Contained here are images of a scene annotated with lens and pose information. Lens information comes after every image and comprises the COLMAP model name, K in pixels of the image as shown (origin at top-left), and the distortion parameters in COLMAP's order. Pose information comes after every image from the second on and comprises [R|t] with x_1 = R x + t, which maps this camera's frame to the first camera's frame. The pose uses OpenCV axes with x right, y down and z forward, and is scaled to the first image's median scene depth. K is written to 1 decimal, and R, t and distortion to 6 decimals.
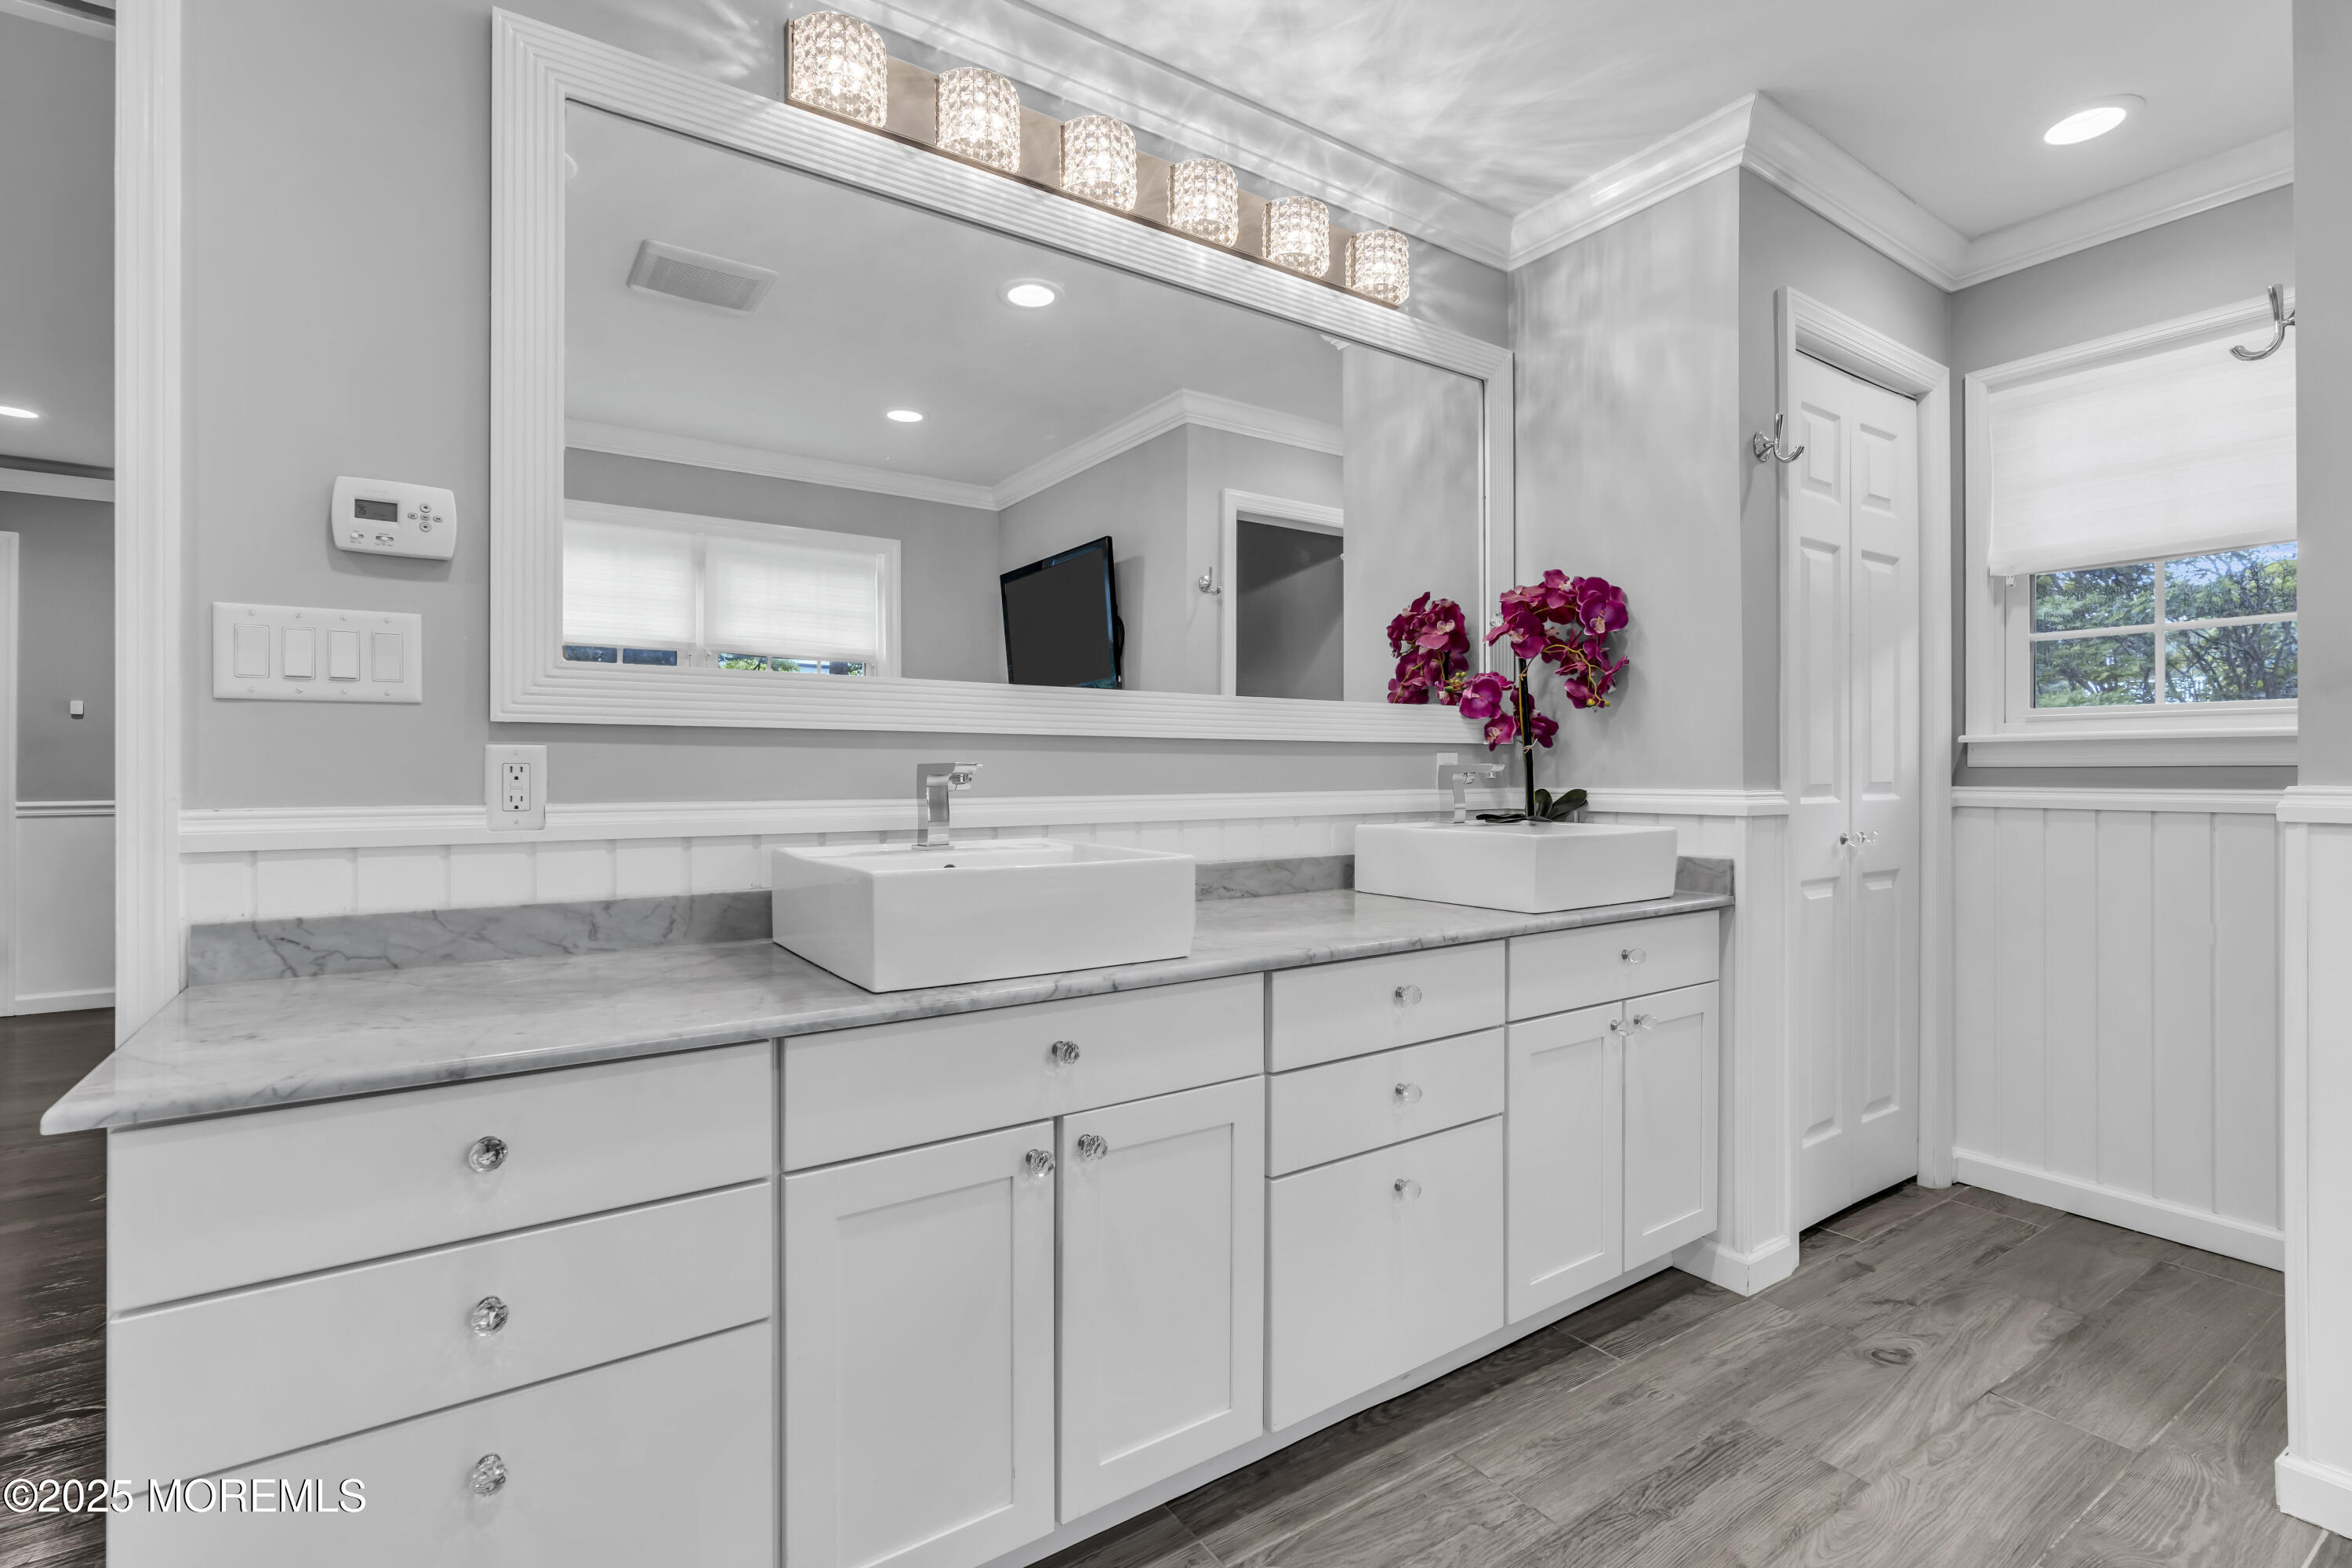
lens RADIAL K [[1058.7, 0, 1170.8], [0, 1058.7, 774.8], [0, 0, 1]] dist [-0.006994, 0.001617]
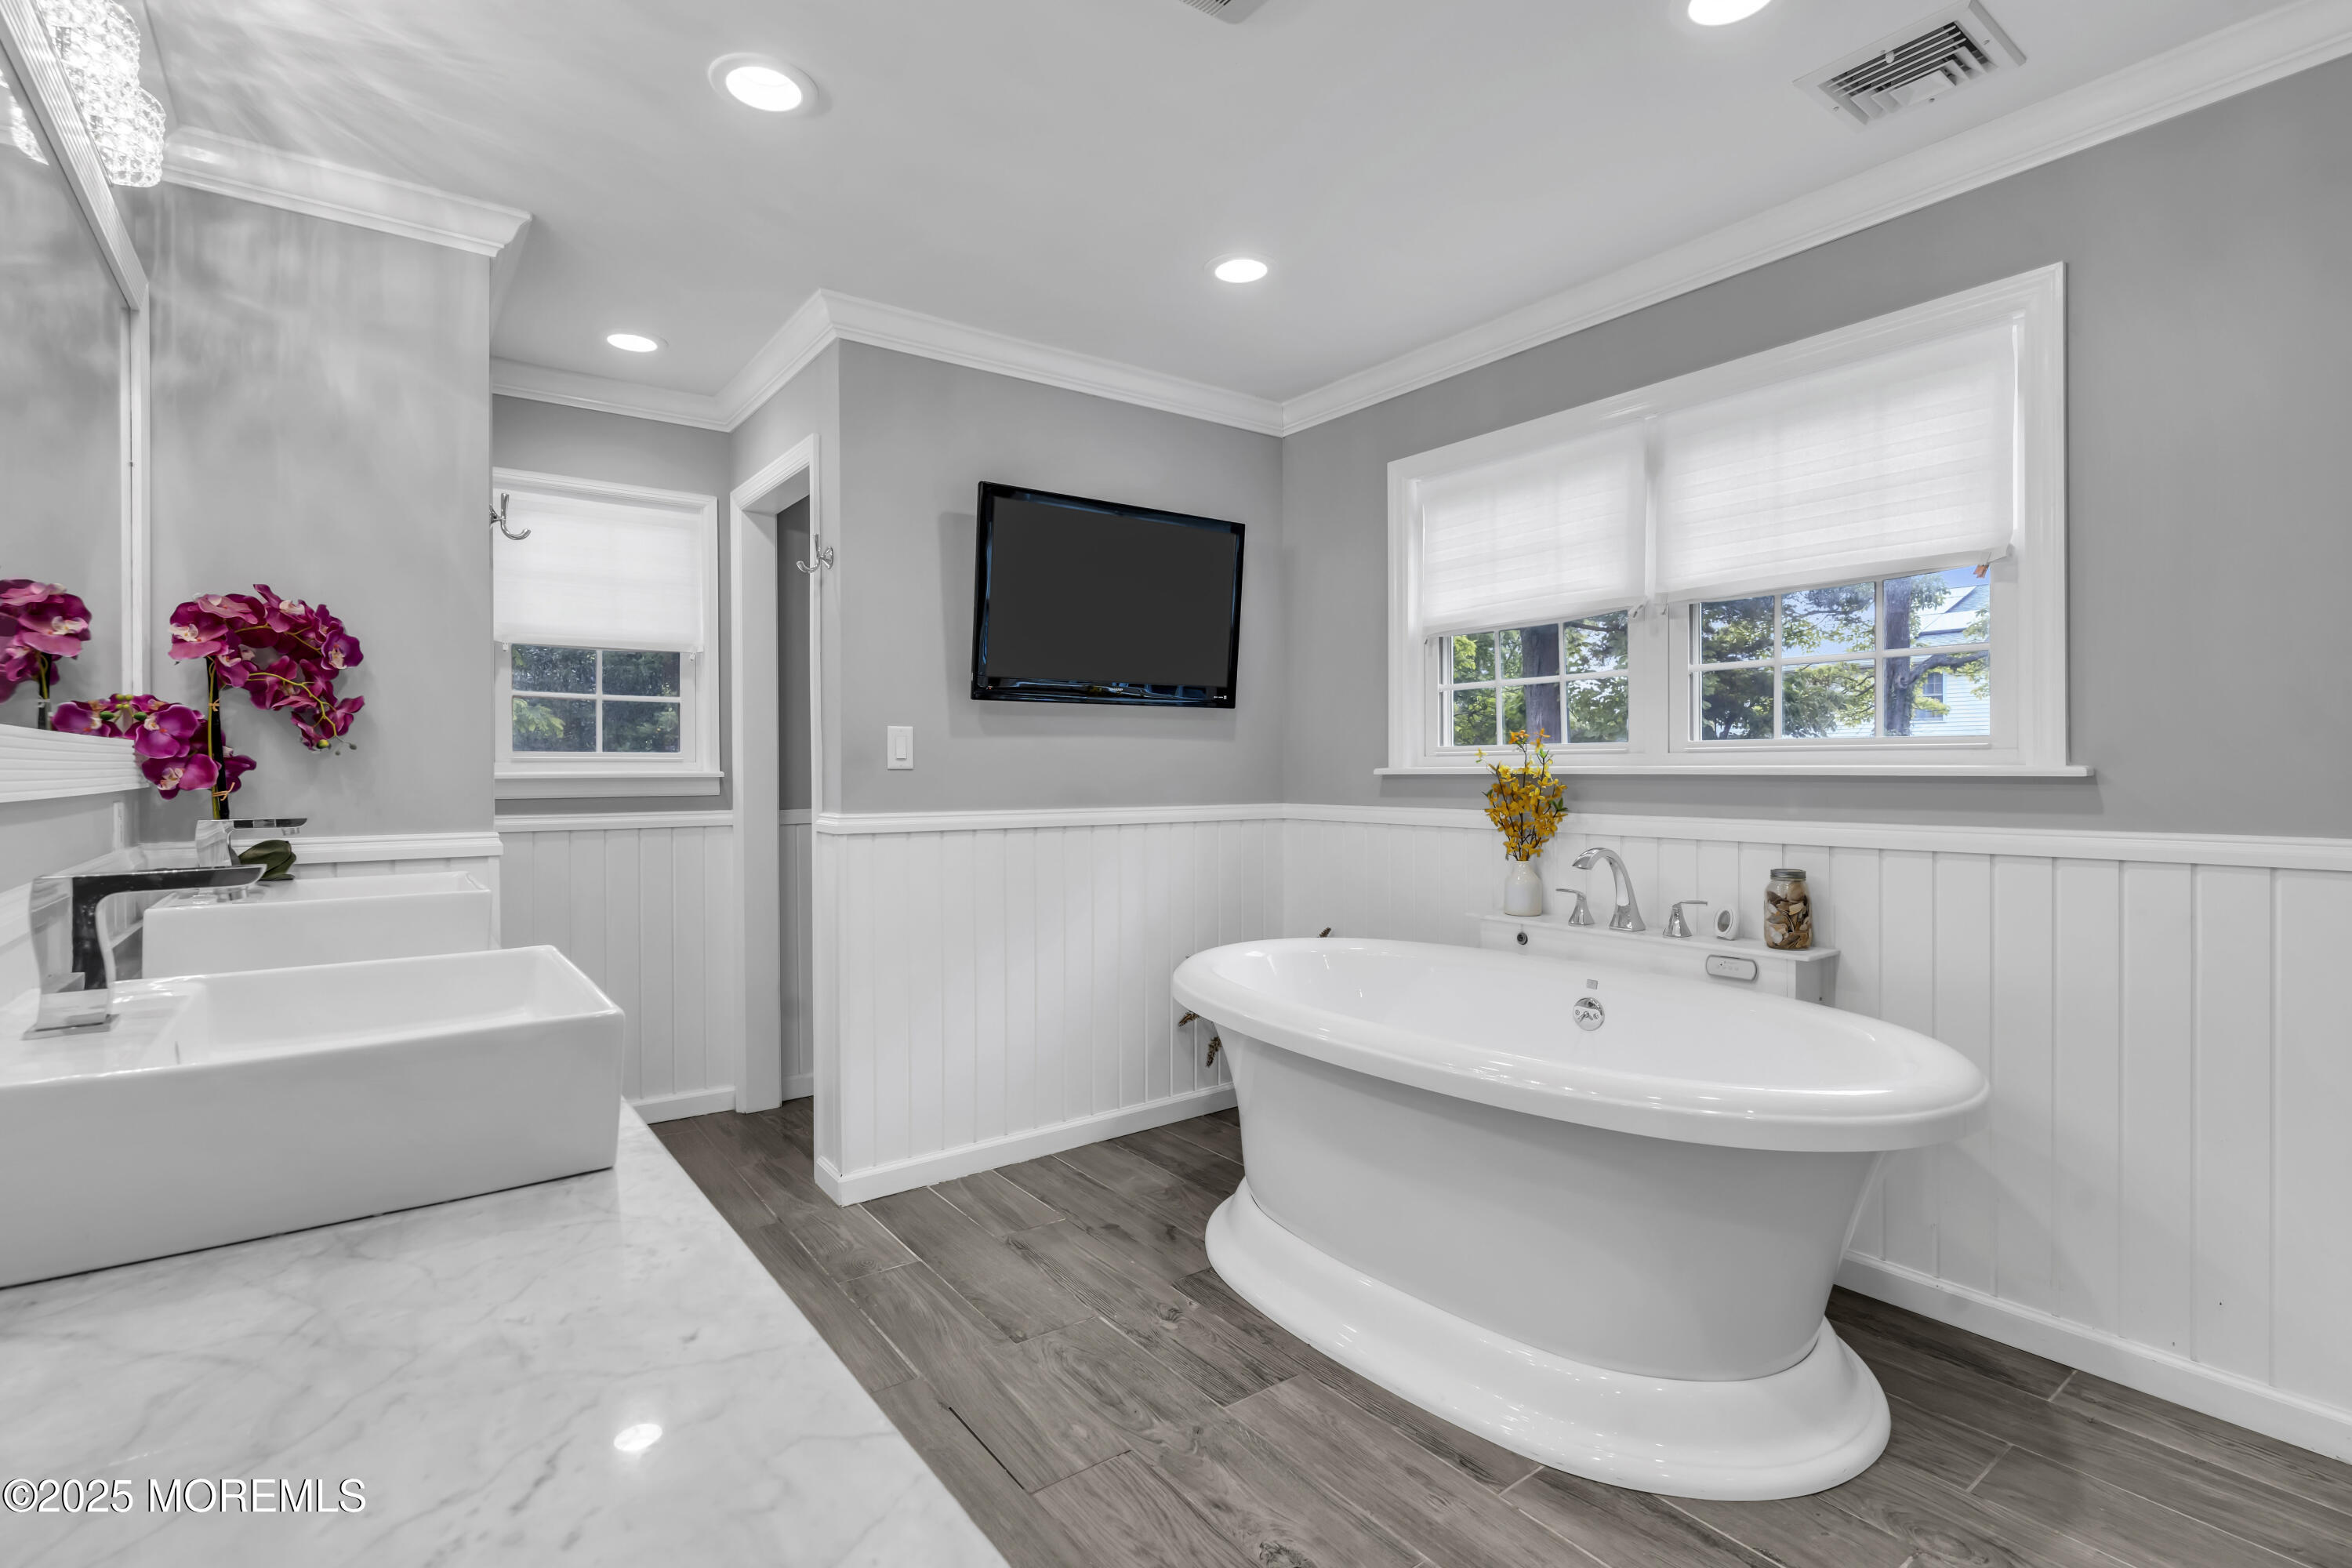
lens RADIAL K [[1097.4, 0, 1180.1], [0, 1097.4, 790.9], [0, 0, 1]] dist [-0.004186, -0.000233]
pose [[-0.043648, -0.017497, 0.998894, -0.557638], [0.010494, 0.999783, 0.017971, -0.036416], [-0.998992, 0.011266, -0.043455, 0.306157]]
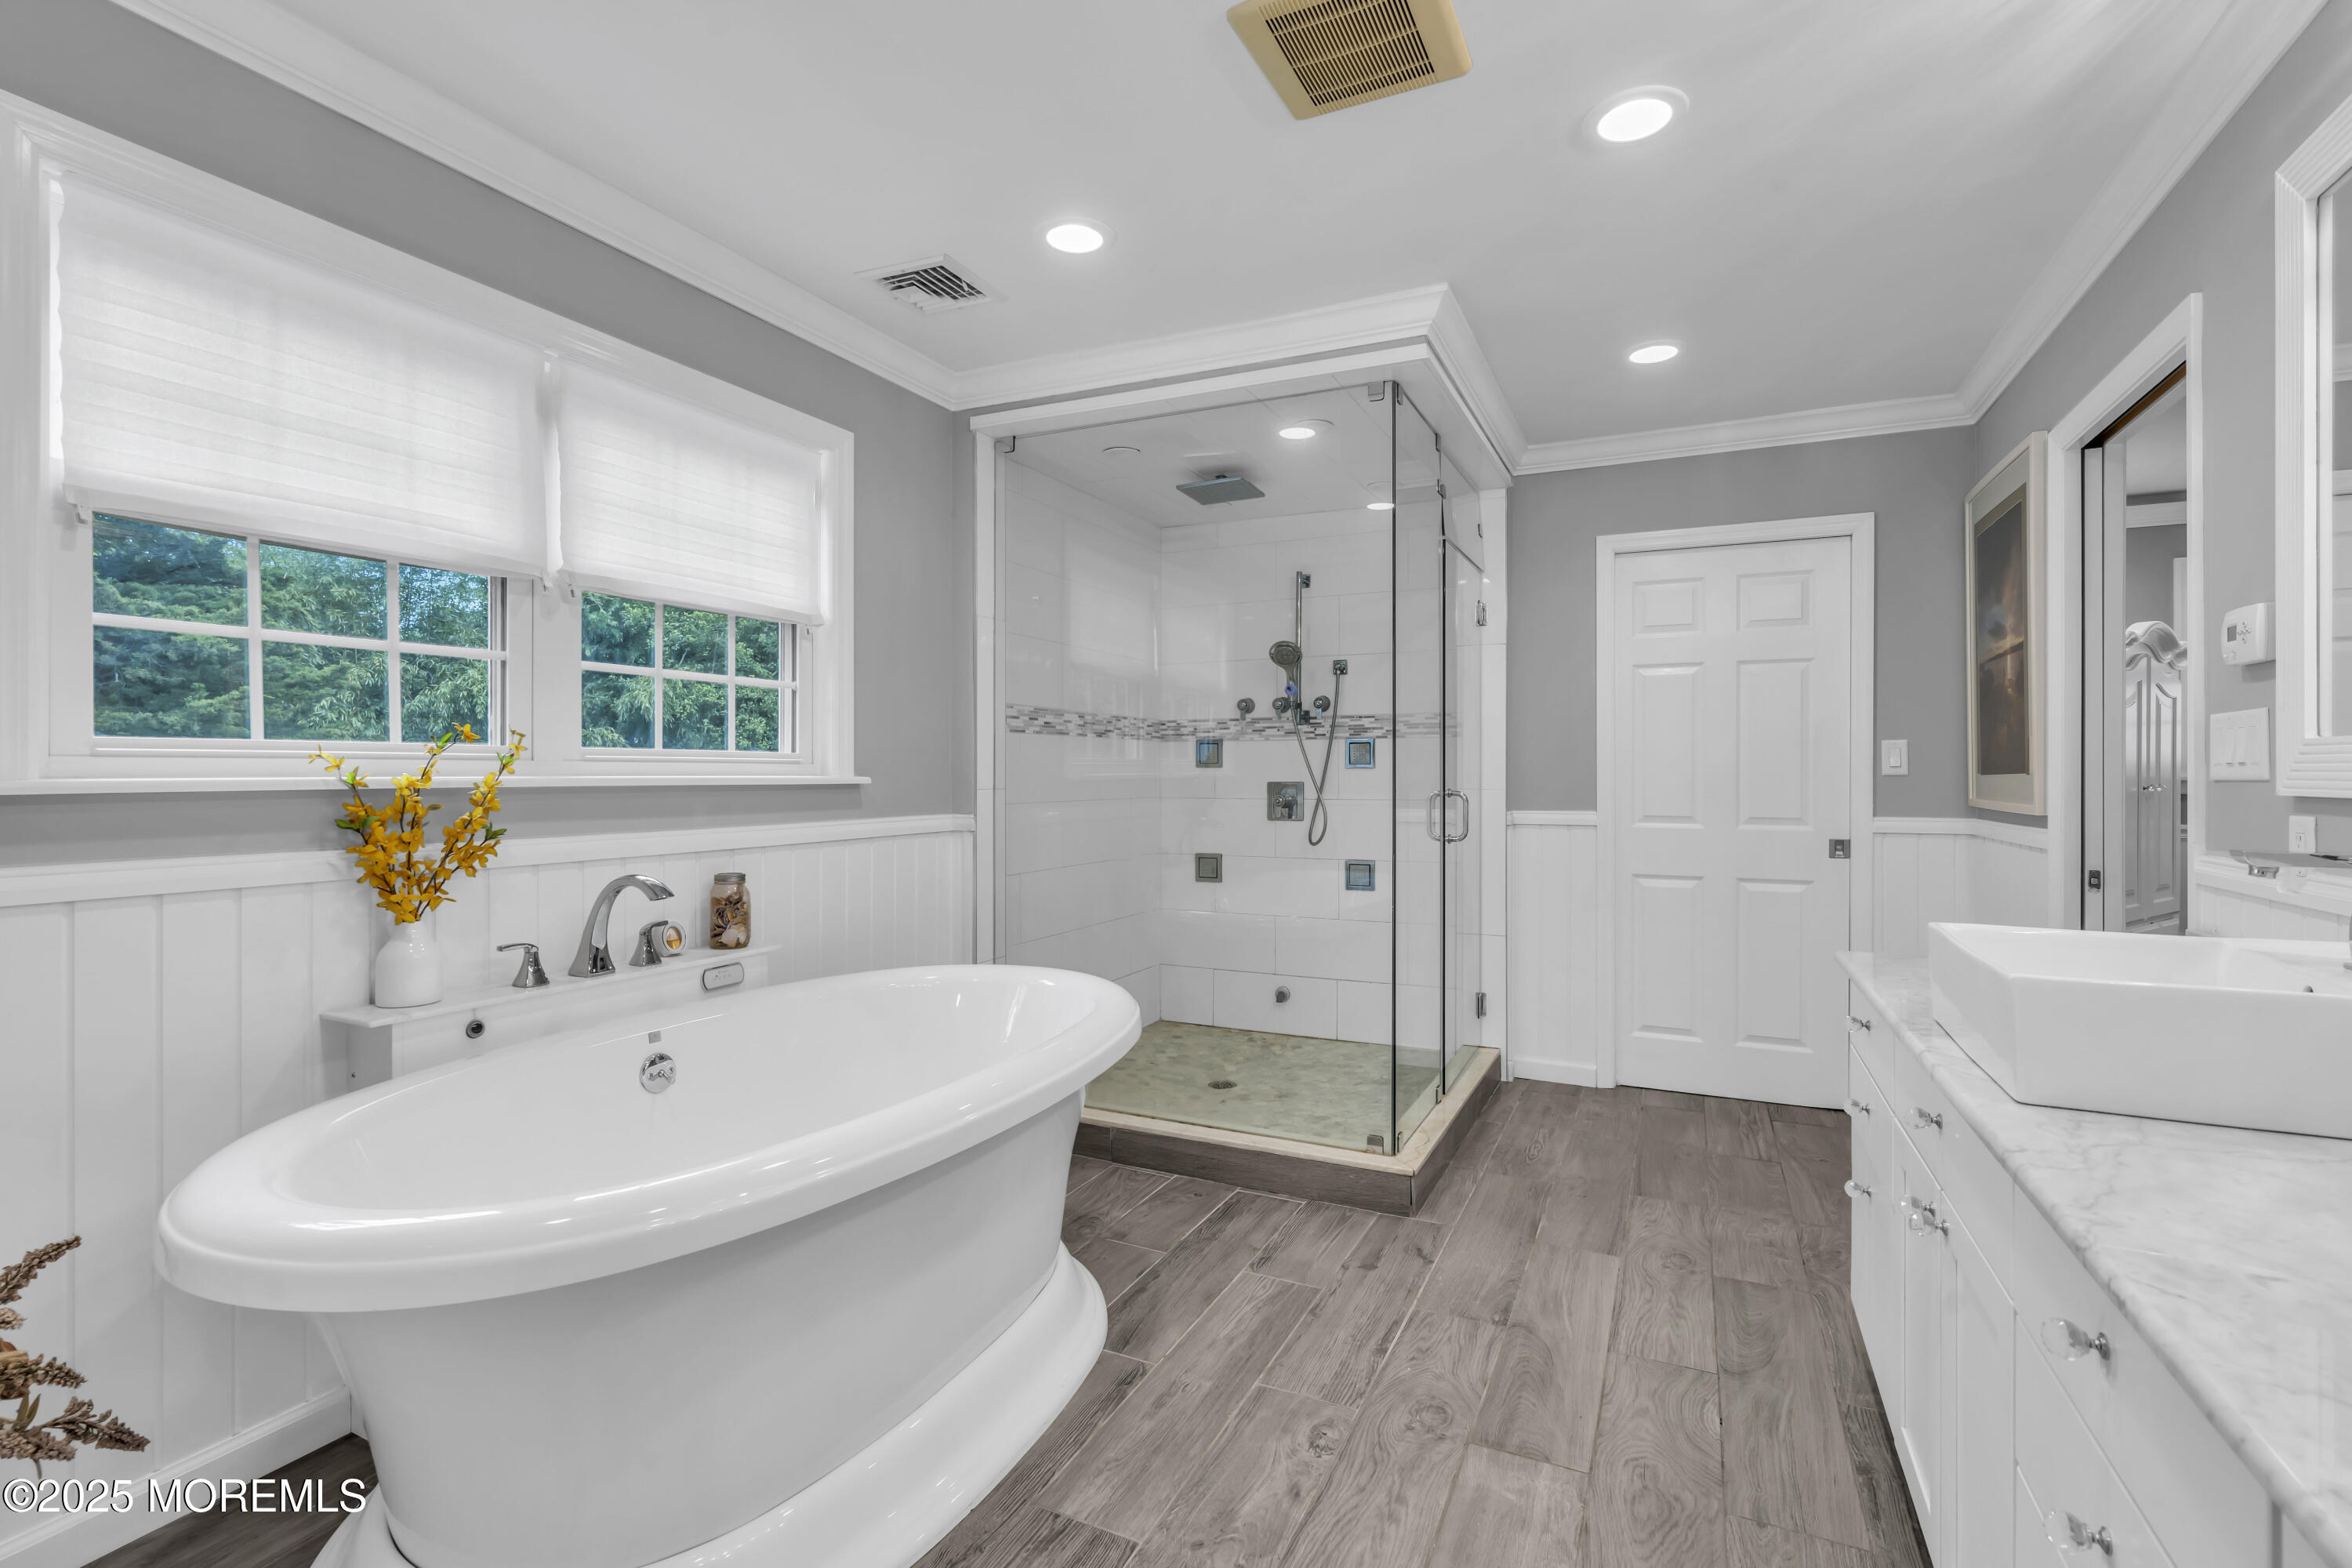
lens RADIAL K [[1083.0, 0, 1159.0], [0, 1083.0, 779.2], [0, 0, 1]] dist [-0.000109, 0.000181]
pose [[-0.869503, 0.008201, -0.493860, 0.592414], [0.002652, 0.999925, 0.011936, -0.043945], [0.493921, 0.009068, -0.869459, 0.841150]]
